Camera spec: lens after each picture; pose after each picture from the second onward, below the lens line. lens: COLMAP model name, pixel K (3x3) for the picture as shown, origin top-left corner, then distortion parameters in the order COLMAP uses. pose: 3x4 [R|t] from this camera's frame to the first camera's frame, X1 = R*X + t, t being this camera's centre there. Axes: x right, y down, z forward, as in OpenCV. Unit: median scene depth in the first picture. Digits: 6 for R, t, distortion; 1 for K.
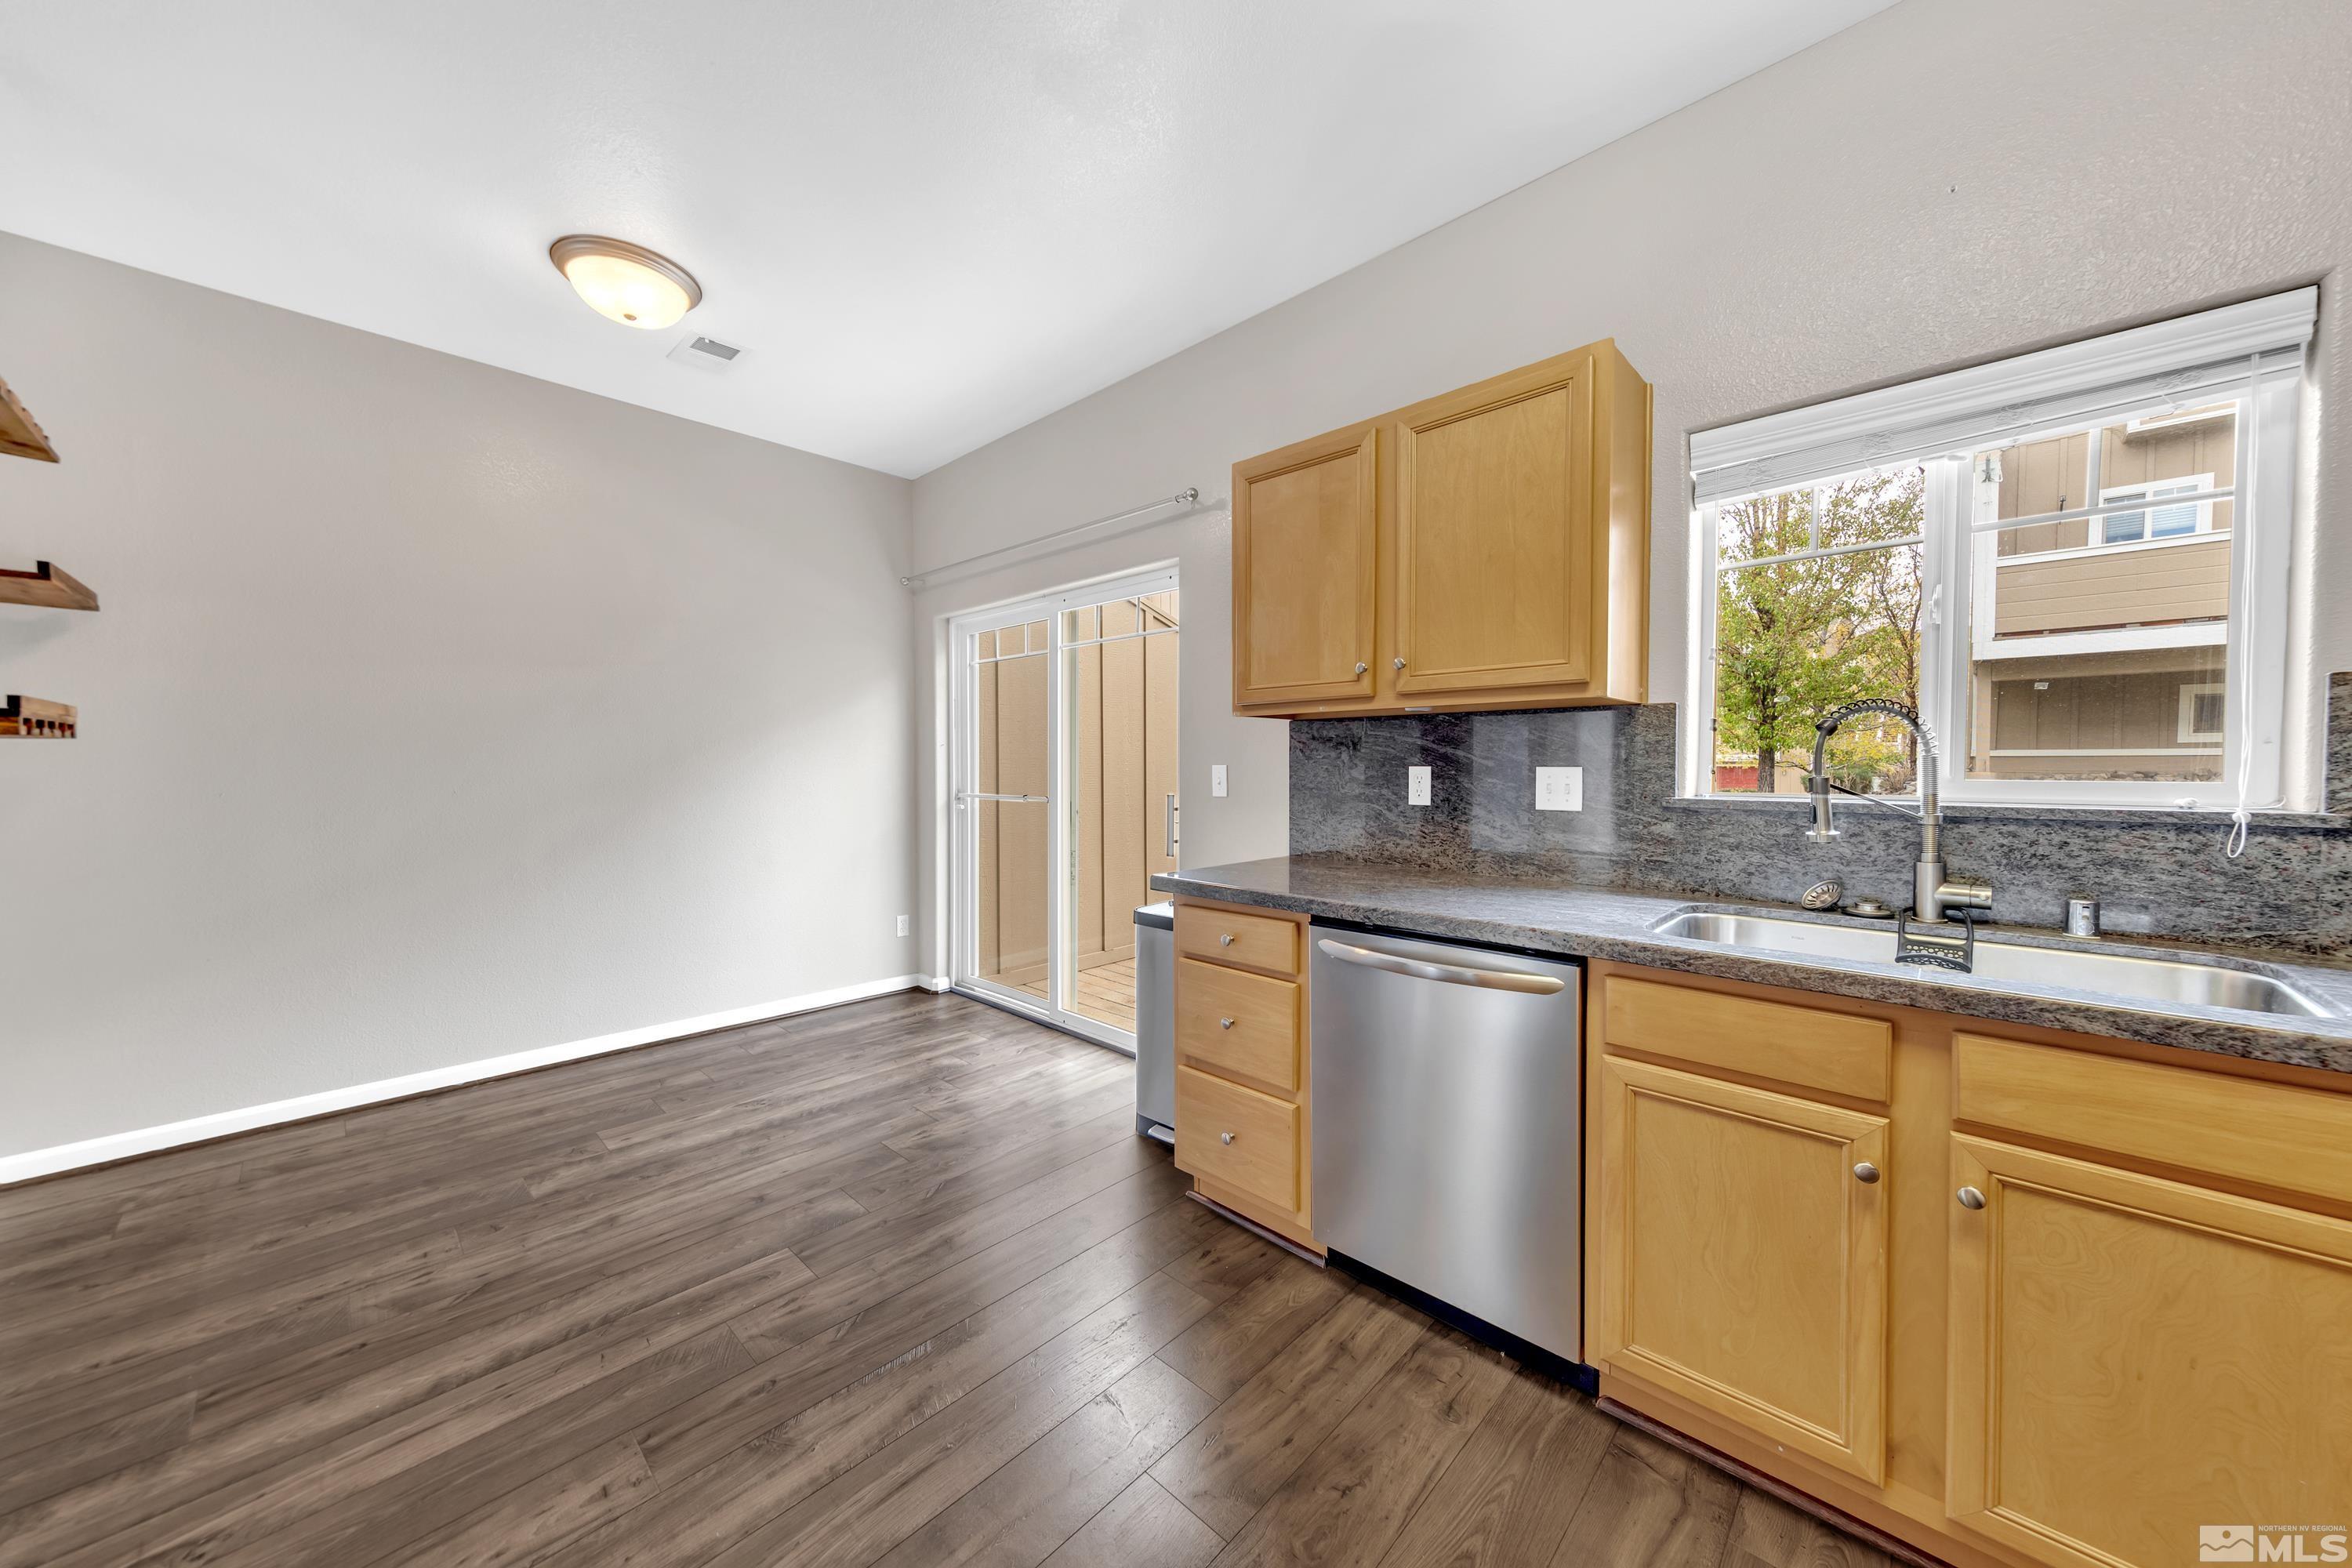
lens RADIAL K [[808.5, 0, 1185.5], [0, 808.5, 789.6], [0, 0, 1]] dist [0.007877, -0.000032]
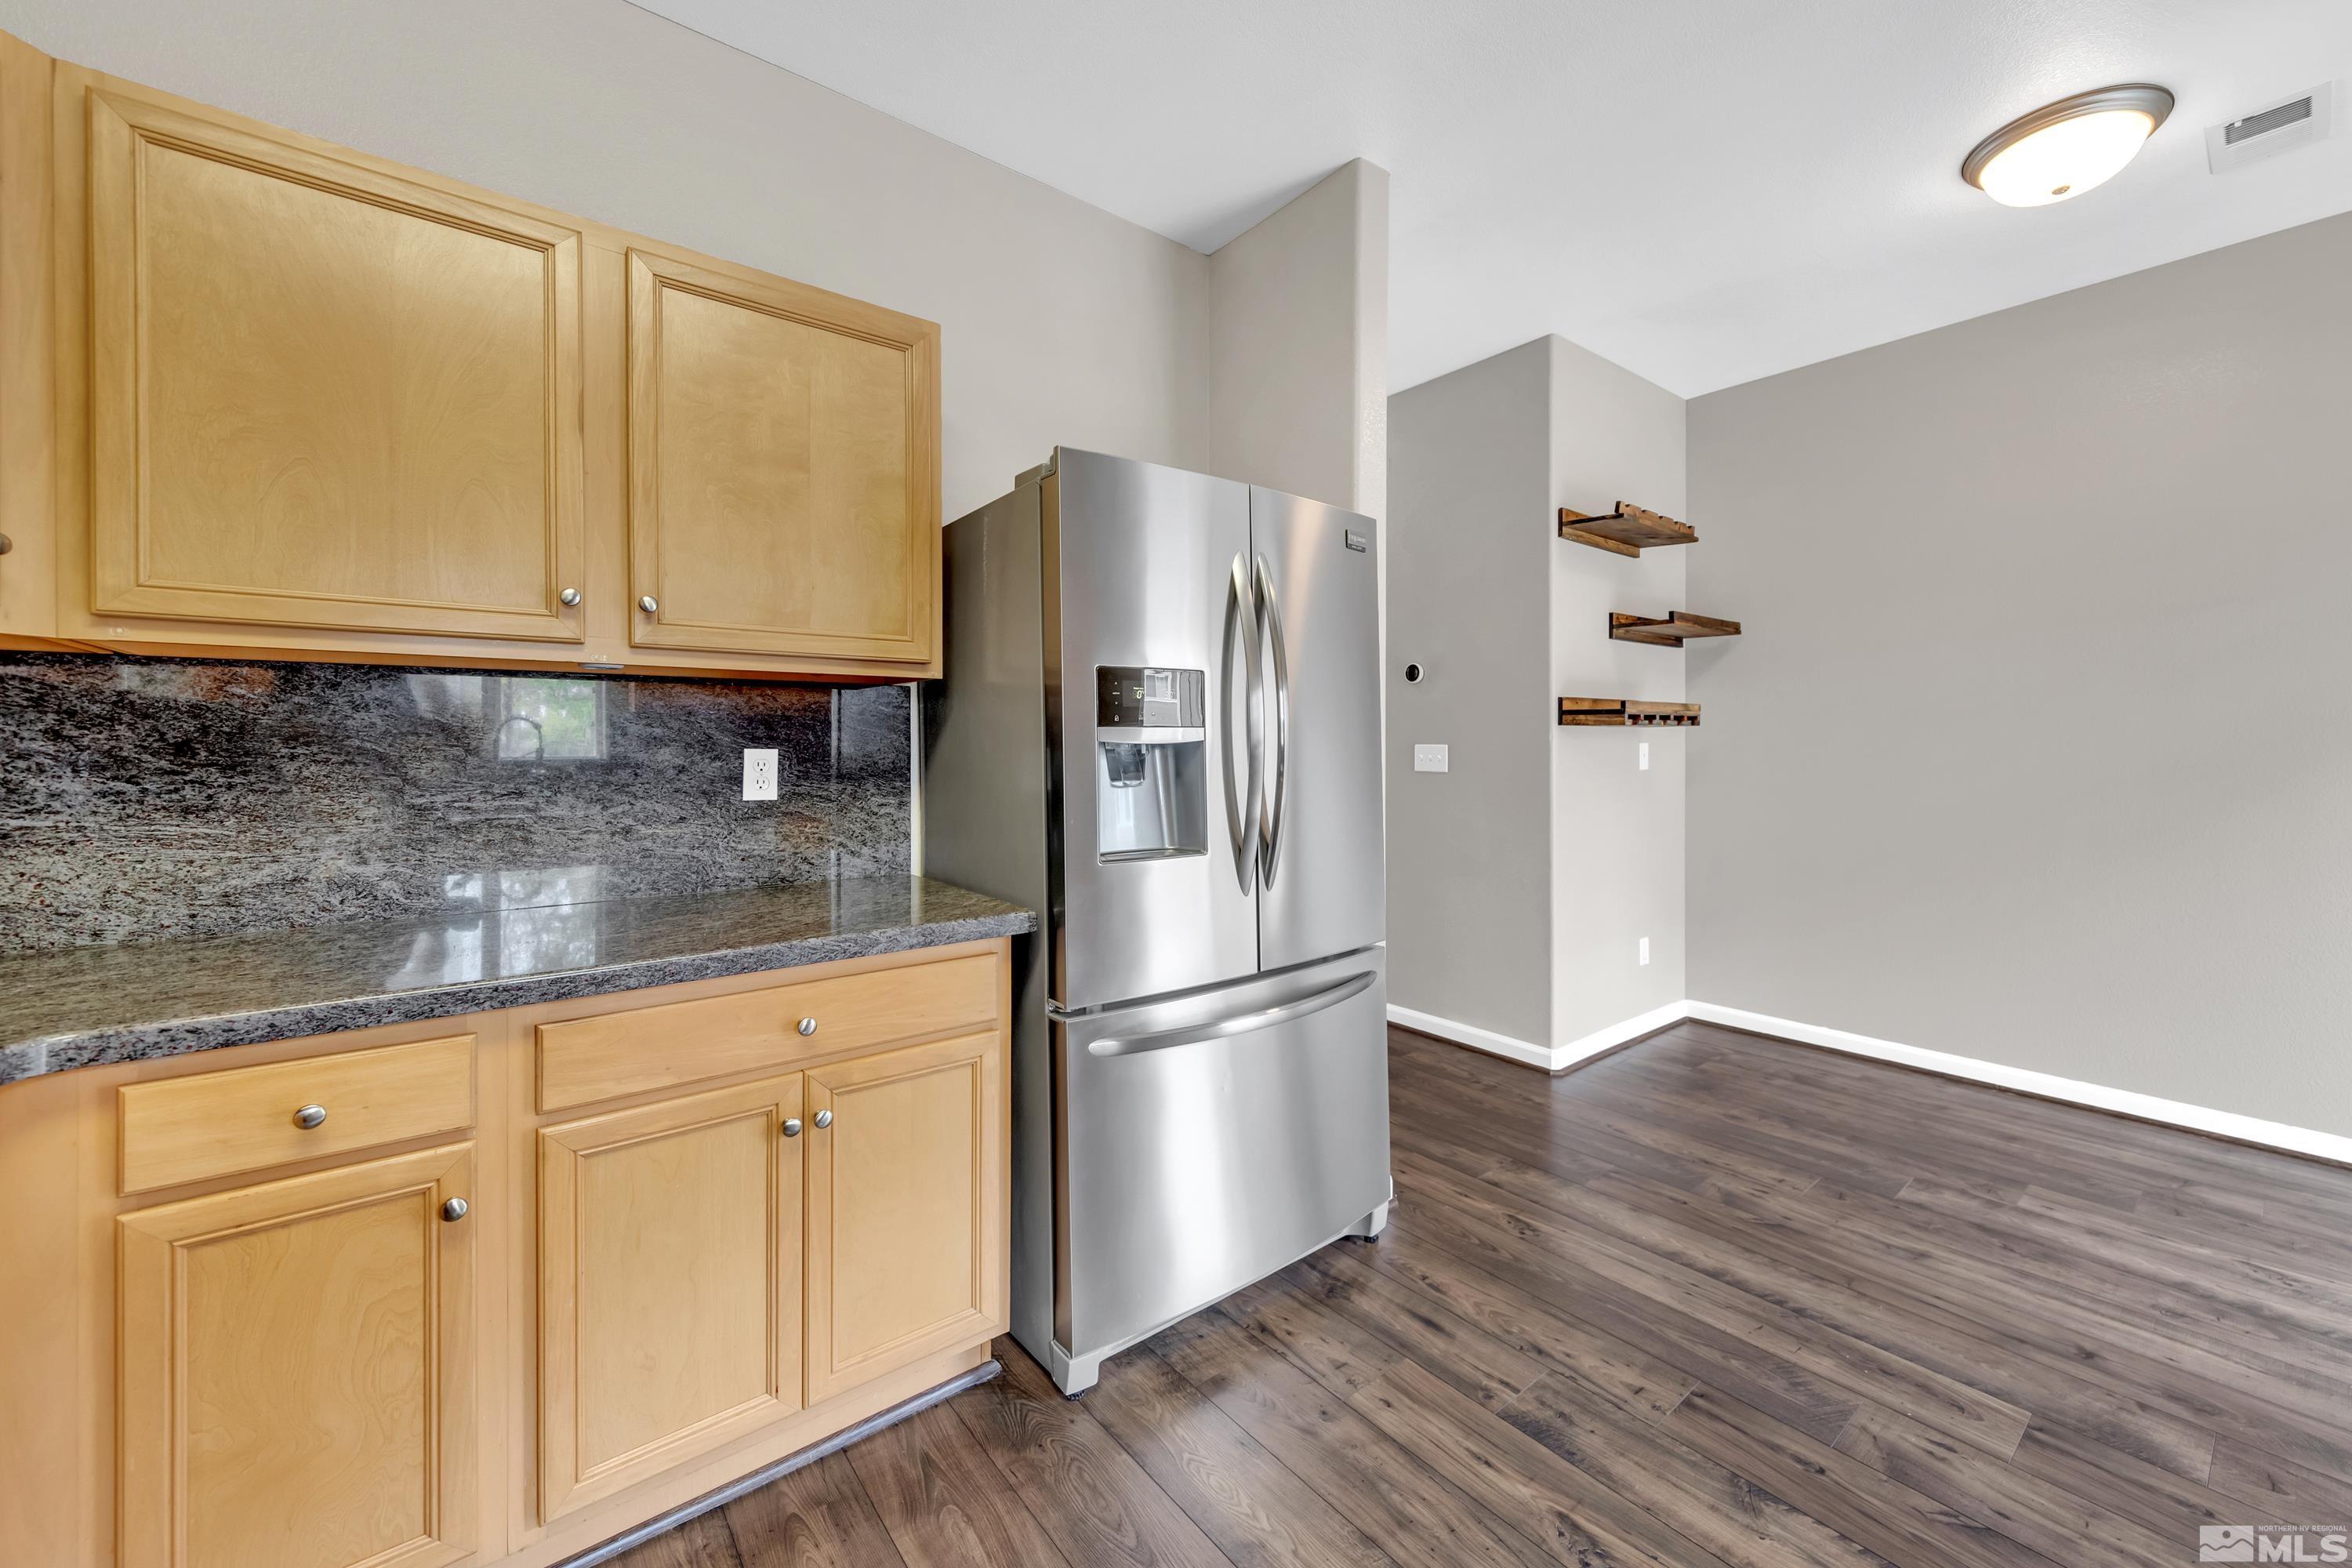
lens RADIAL K [[911.1, 0, 1220.7], [0, 911.1, 741.2], [0, 0, 1]] dist [0.000612, 0.000061]
pose [[-0.123395, -0.003842, -0.992350, 0.378643], [-0.029519, 0.999564, -0.000200, -0.008091], [0.991918, 0.029268, -0.123455, 0.350681]]
